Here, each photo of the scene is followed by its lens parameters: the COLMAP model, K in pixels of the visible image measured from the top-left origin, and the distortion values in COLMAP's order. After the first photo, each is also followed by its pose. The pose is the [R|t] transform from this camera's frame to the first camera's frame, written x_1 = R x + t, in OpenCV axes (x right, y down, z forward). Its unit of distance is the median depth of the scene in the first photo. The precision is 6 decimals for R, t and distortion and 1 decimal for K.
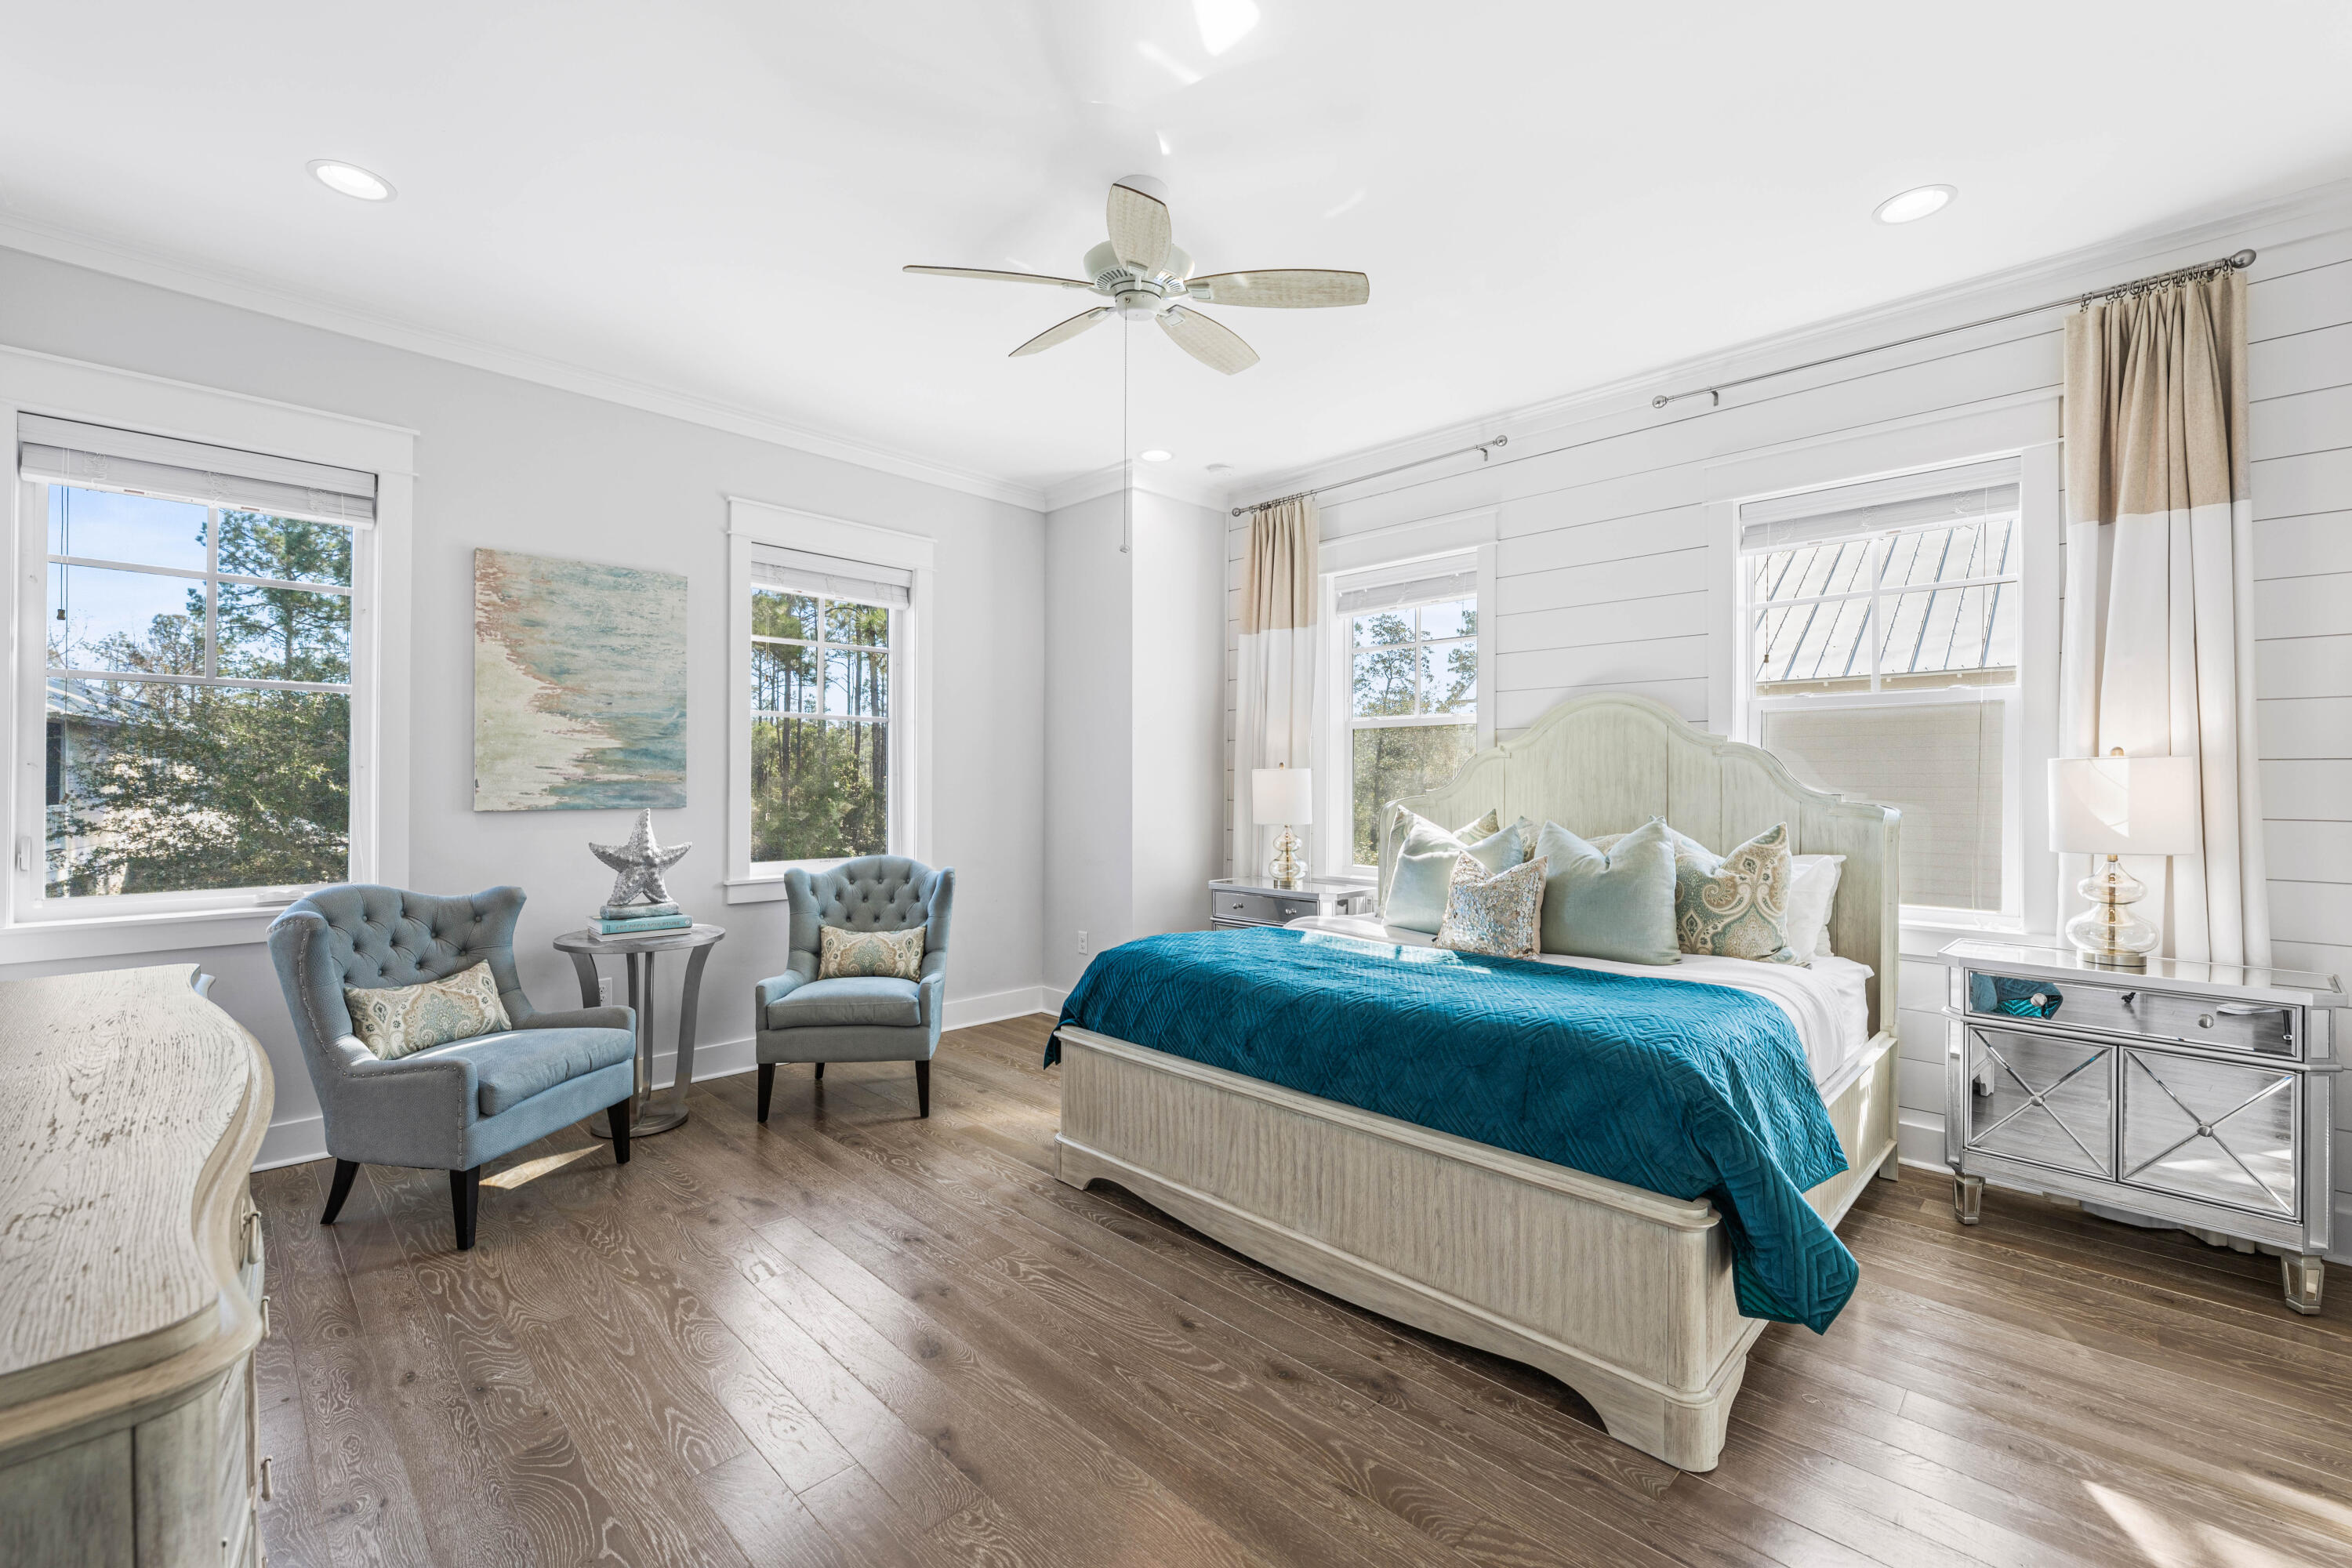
lens RADIAL K [[962.2, 0, 1171.7], [0, 962.2, 778.2], [0, 0, 1]] dist [-0.000873, -0.000041]
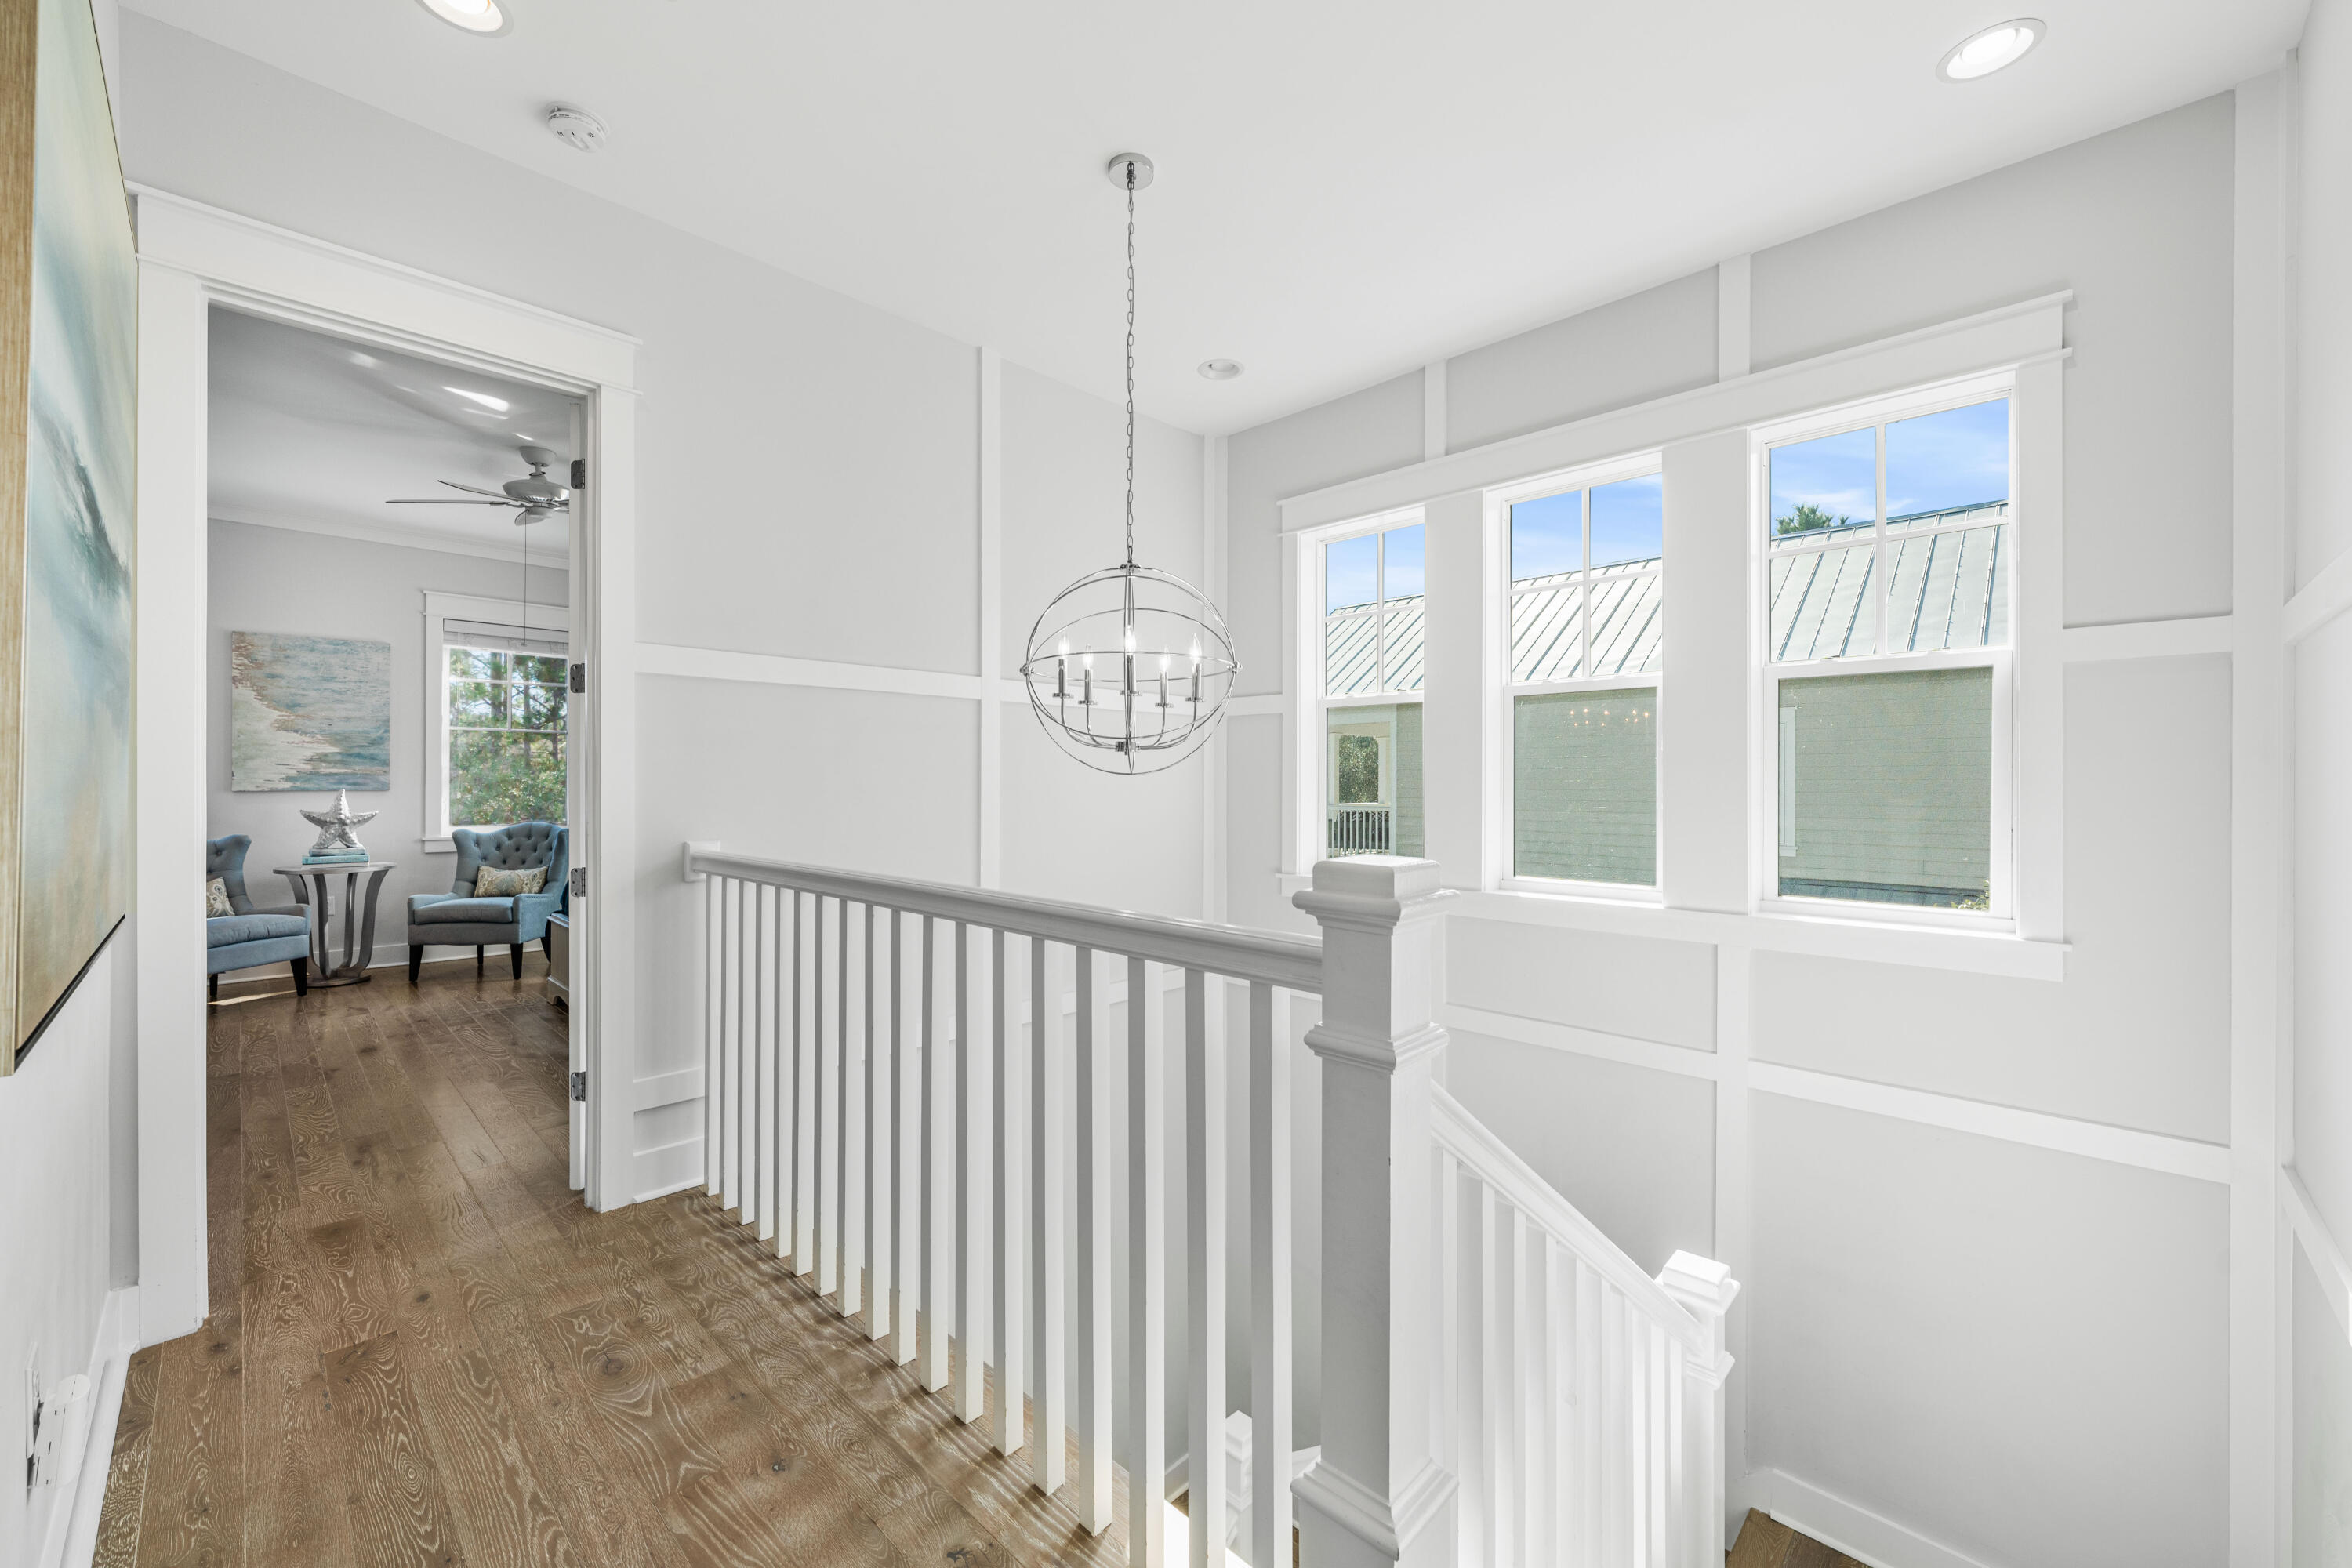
lens RADIAL K [[921.8, 0, 1180.3], [0, 921.8, 783.5], [0, 0, 1]] dist [0.000589, 0.000095]
pose [[0.999993, 0.001158, 0.003592, 0.840568], [-0.001185, 0.999971, 0.007532, 0.007246], [-0.003584, -0.007536, 0.999965, -0.552264]]
